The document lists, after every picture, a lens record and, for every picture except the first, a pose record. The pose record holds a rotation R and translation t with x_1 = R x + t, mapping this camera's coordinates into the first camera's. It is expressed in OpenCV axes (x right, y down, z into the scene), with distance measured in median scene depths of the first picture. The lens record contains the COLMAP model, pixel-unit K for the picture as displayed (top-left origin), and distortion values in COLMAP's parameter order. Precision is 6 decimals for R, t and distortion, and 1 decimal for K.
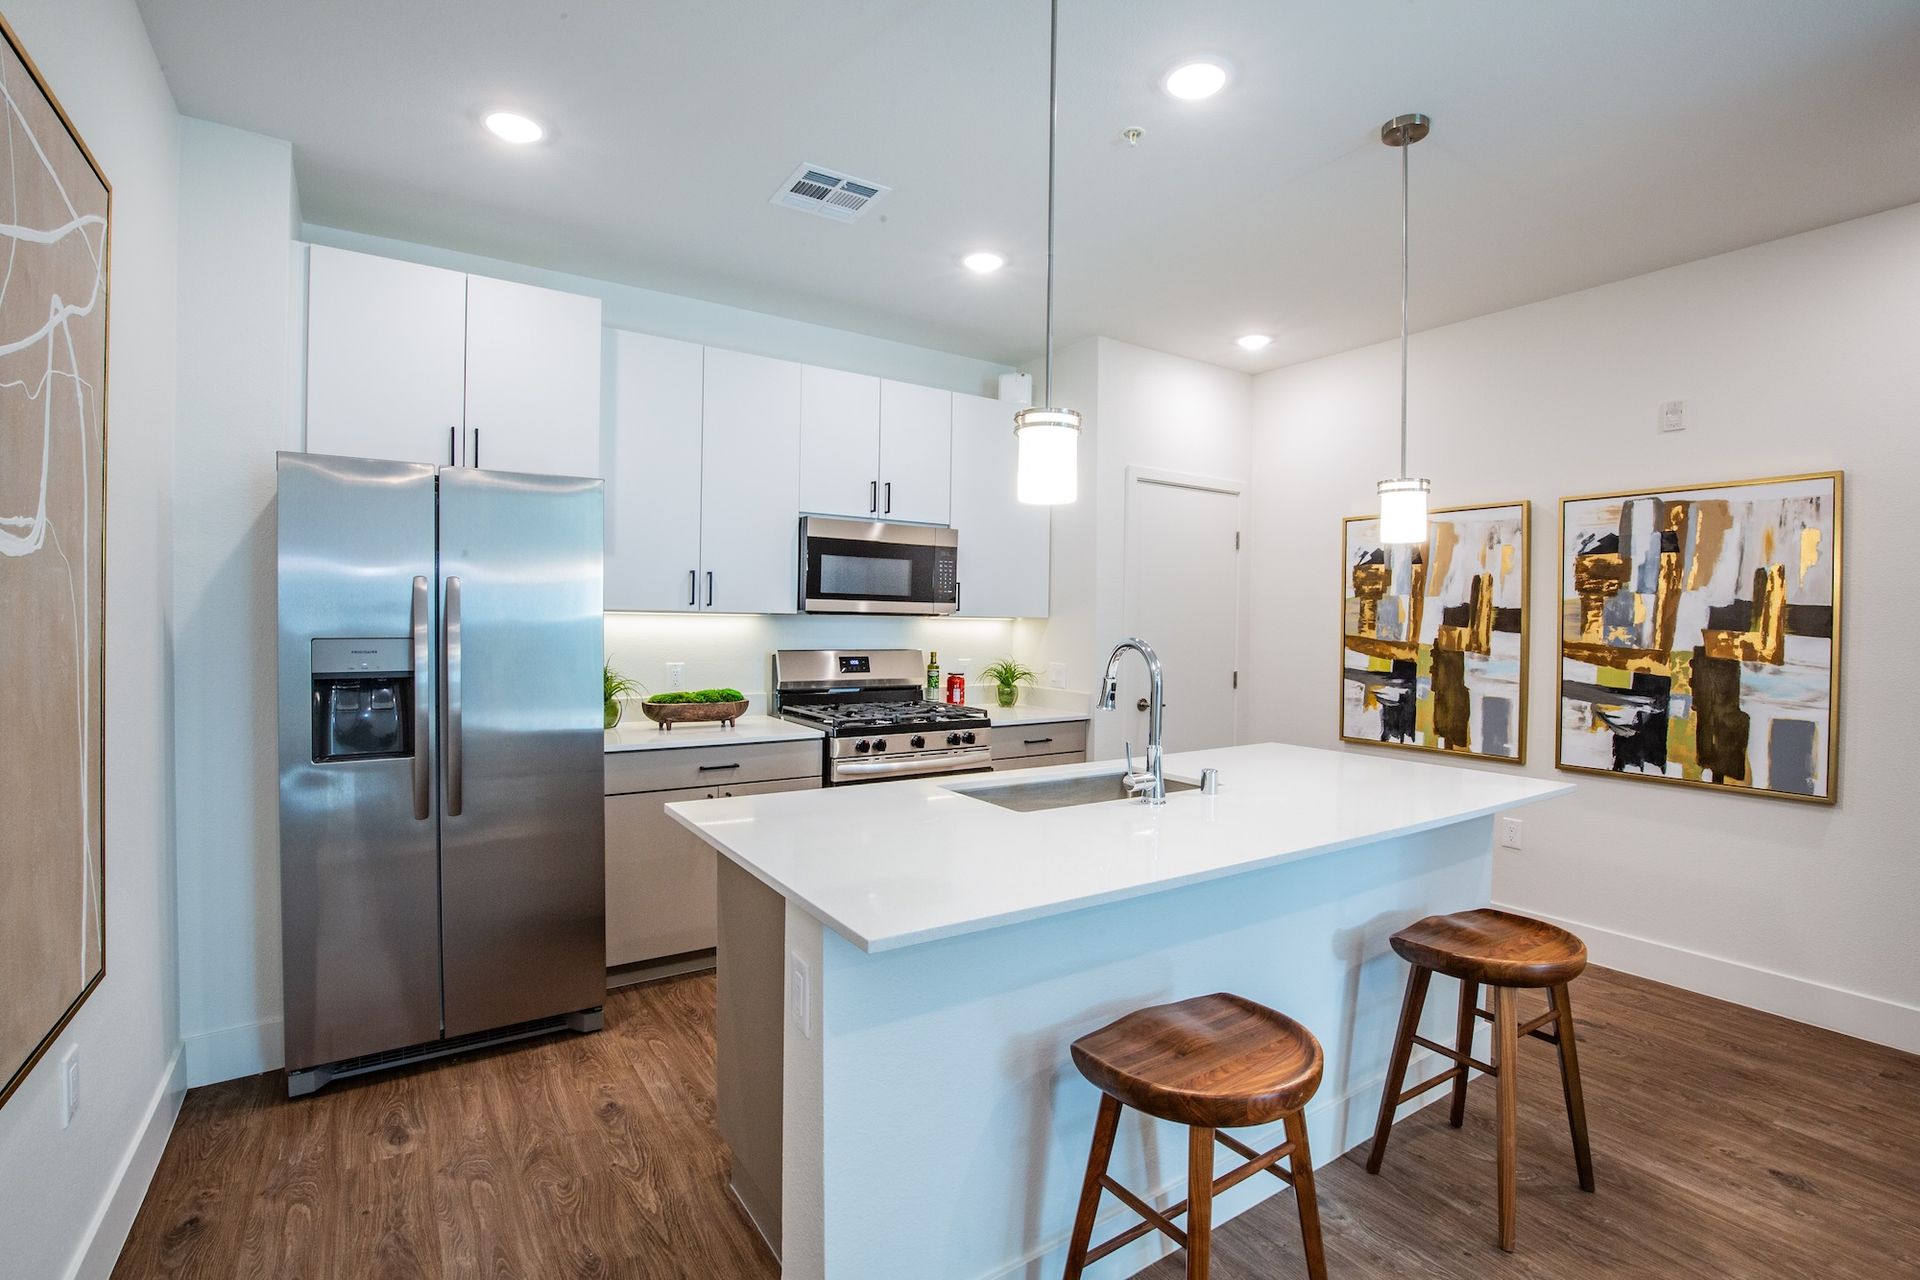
lens RADIAL K [[874.1, 0, 971.5], [0, 874.1, 641.1], [0, 0, 1]] dist [-0.030756, 0.000772]
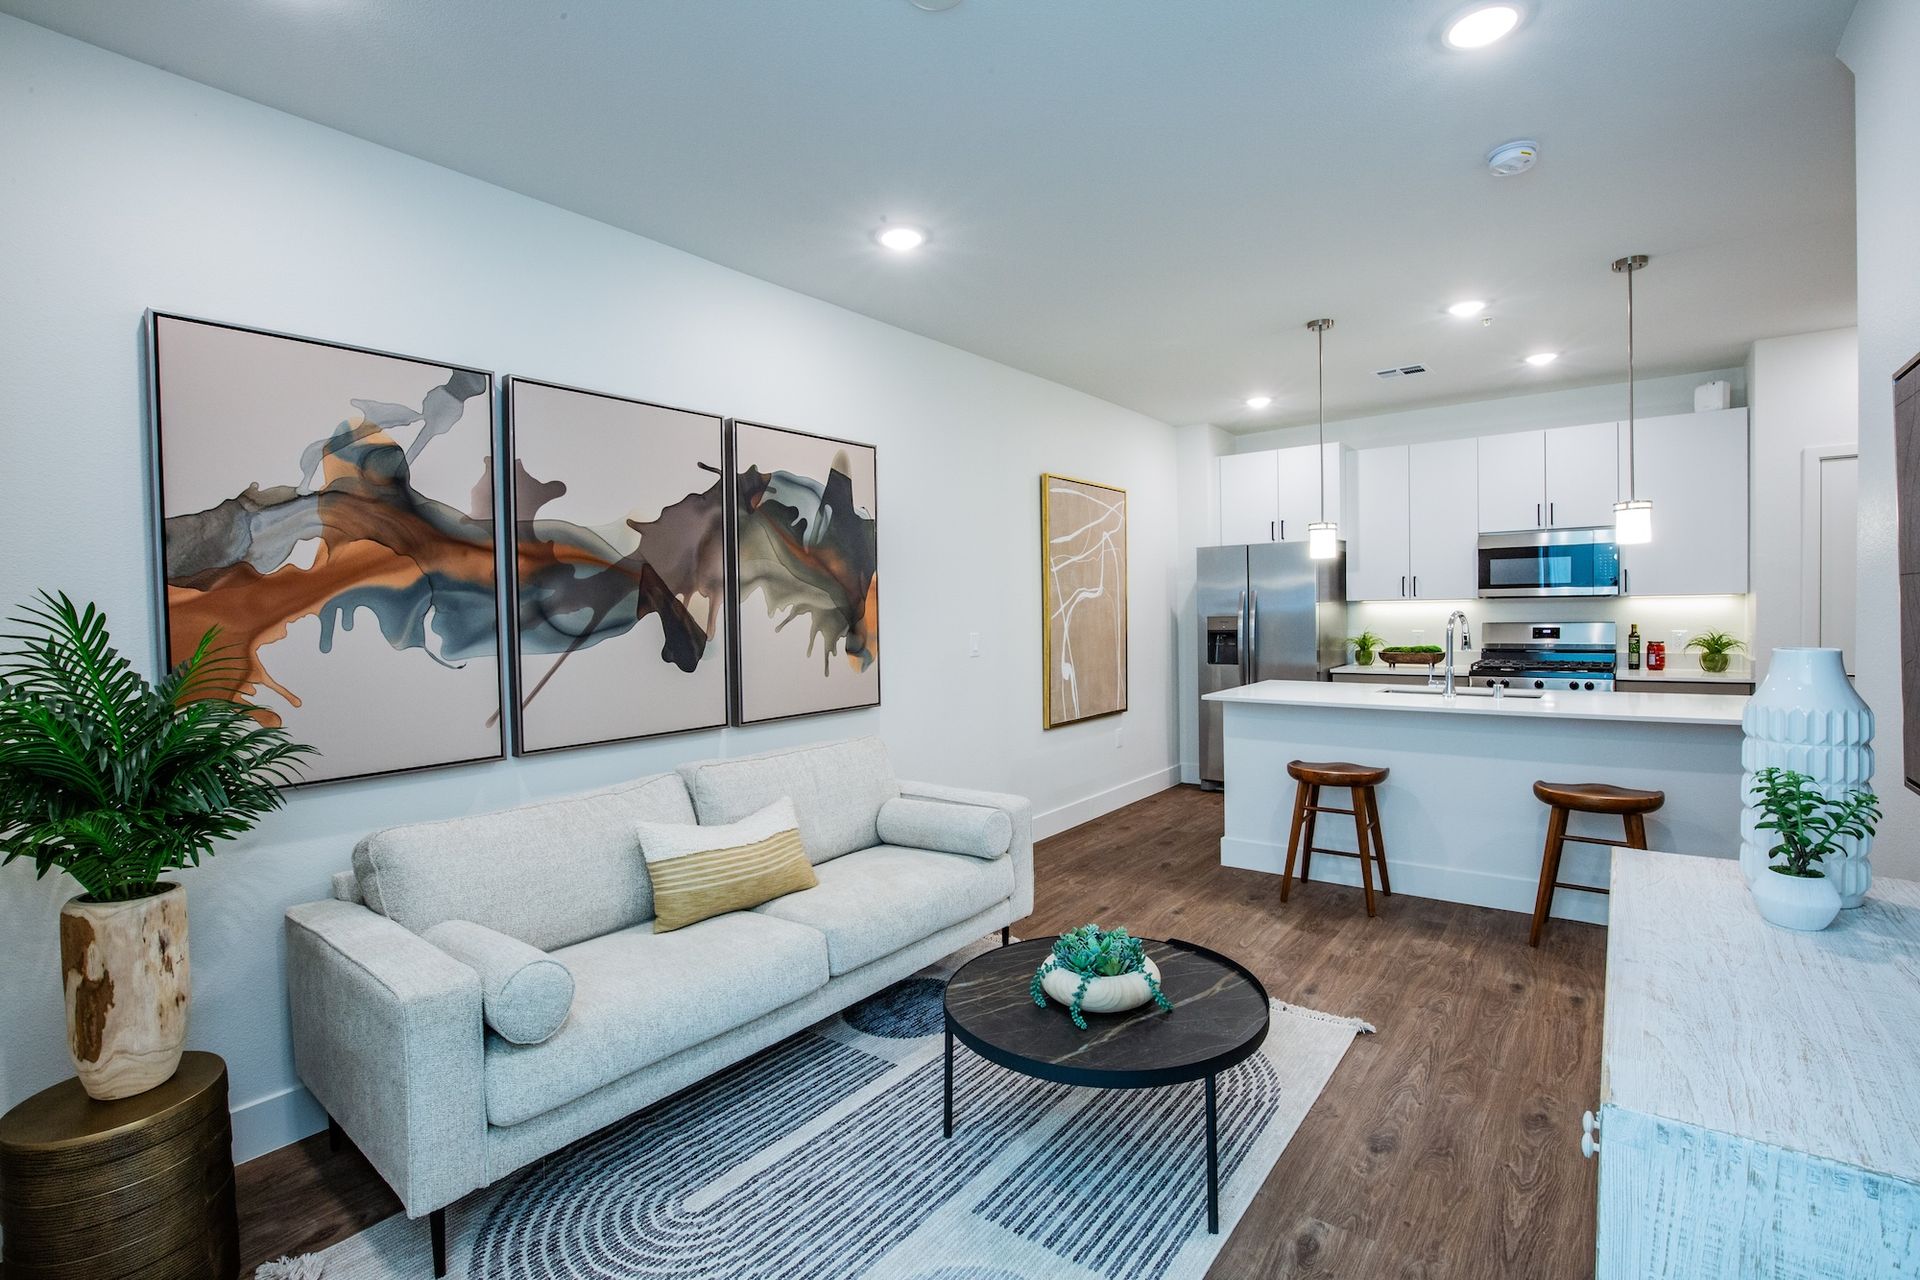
lens RADIAL K [[874.1, 0, 971.5], [0, 874.1, 641.1], [0, 0, 1]] dist [-0.030756, 0.000772]
pose [[0.324355, 0.006025, -0.945916, 1.041903], [0.003116, 0.999967, 0.007438, 0.031428], [0.945930, -0.005360, 0.324325, -0.379975]]
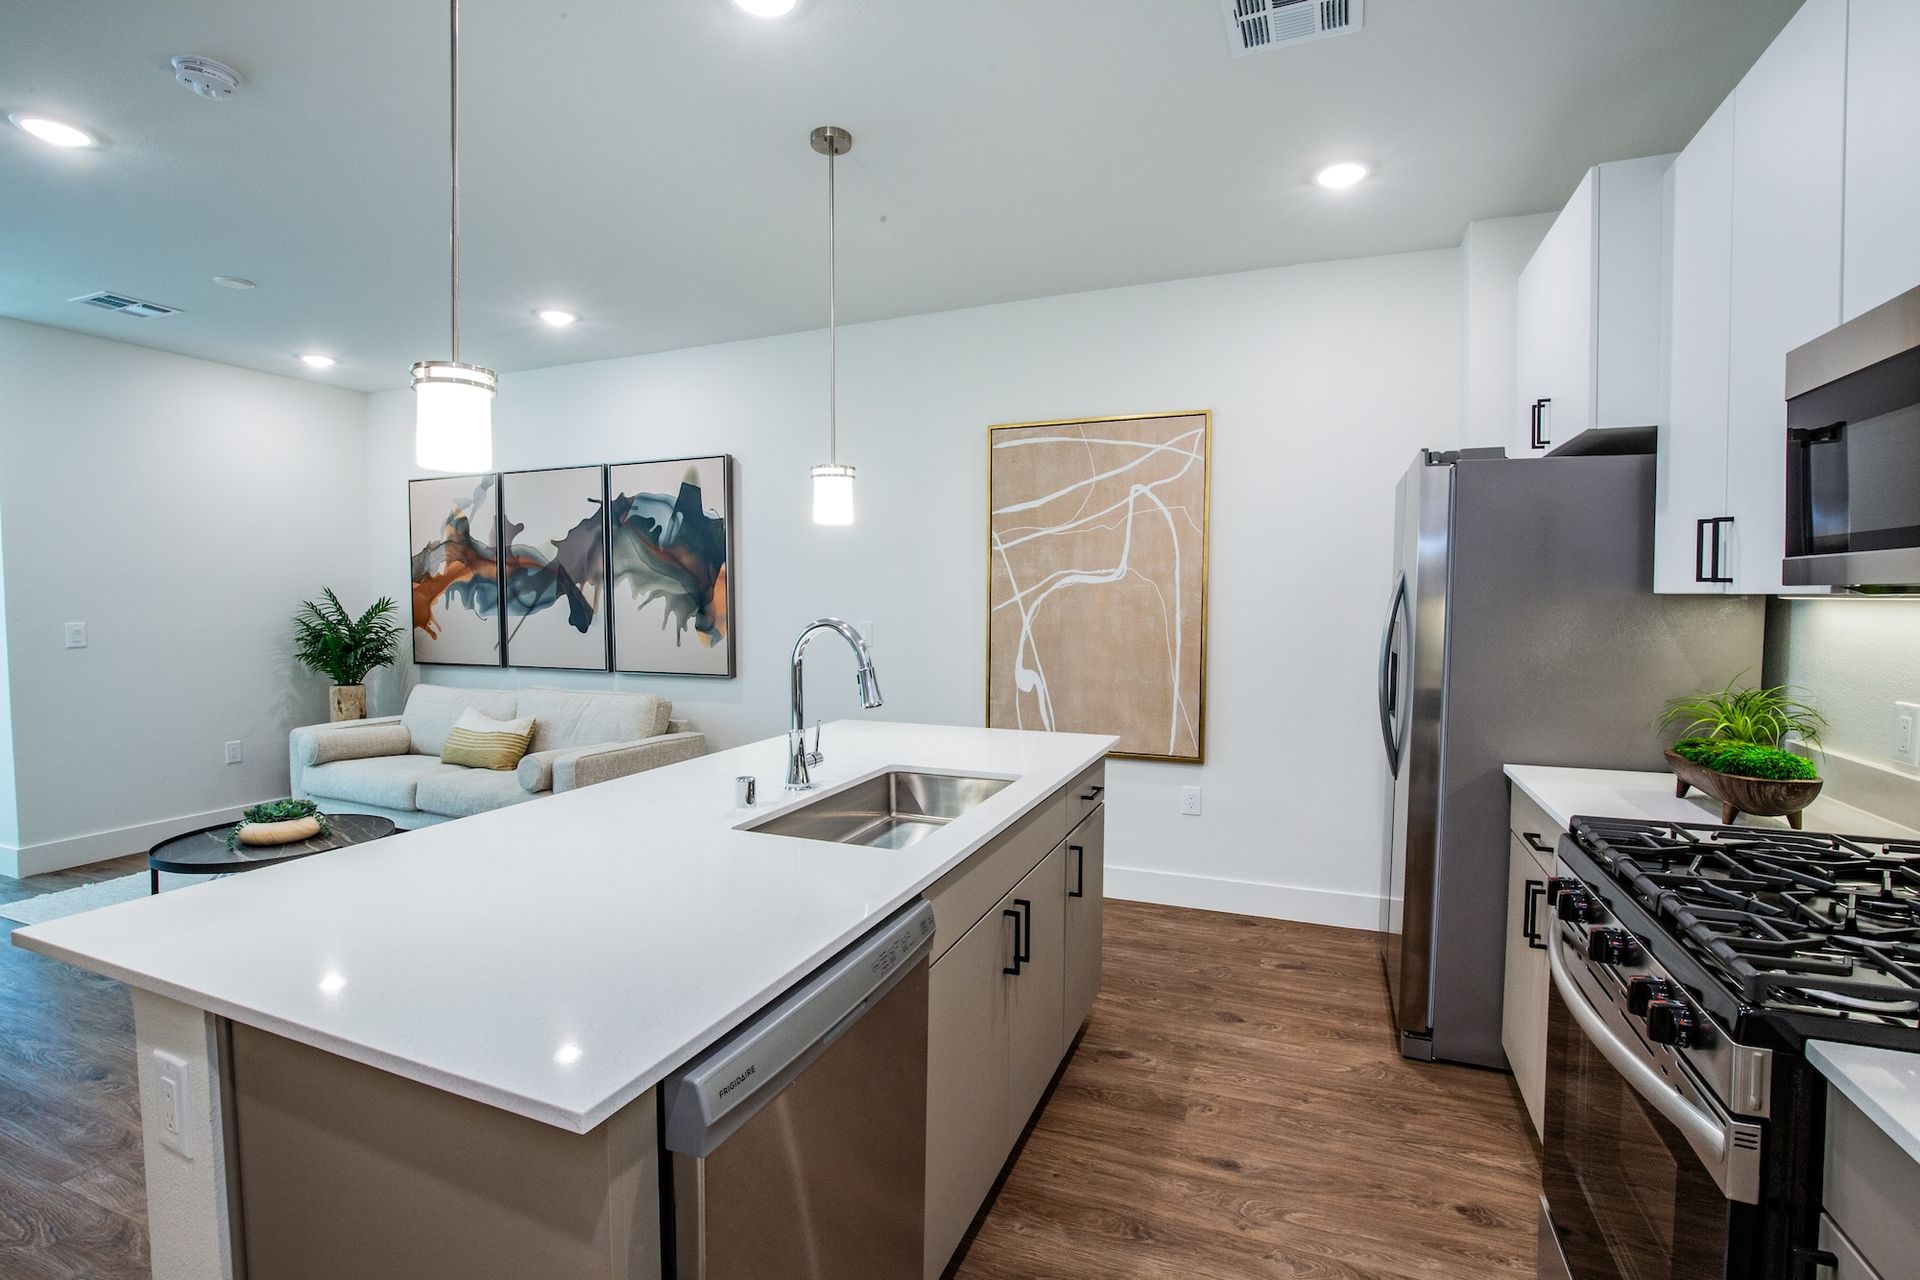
lens RADIAL K [[899.4, 0, 960.0], [0, 899.4, 640.0], [0, 0, 1]] dist [-0.027102, -0.000323]
pose [[-0.832792, 0.008850, -0.553516, 0.387444], [-0.030026, 0.997678, 0.061128, -0.027305], [0.552772, 0.067527, -0.830592, 1.206142]]
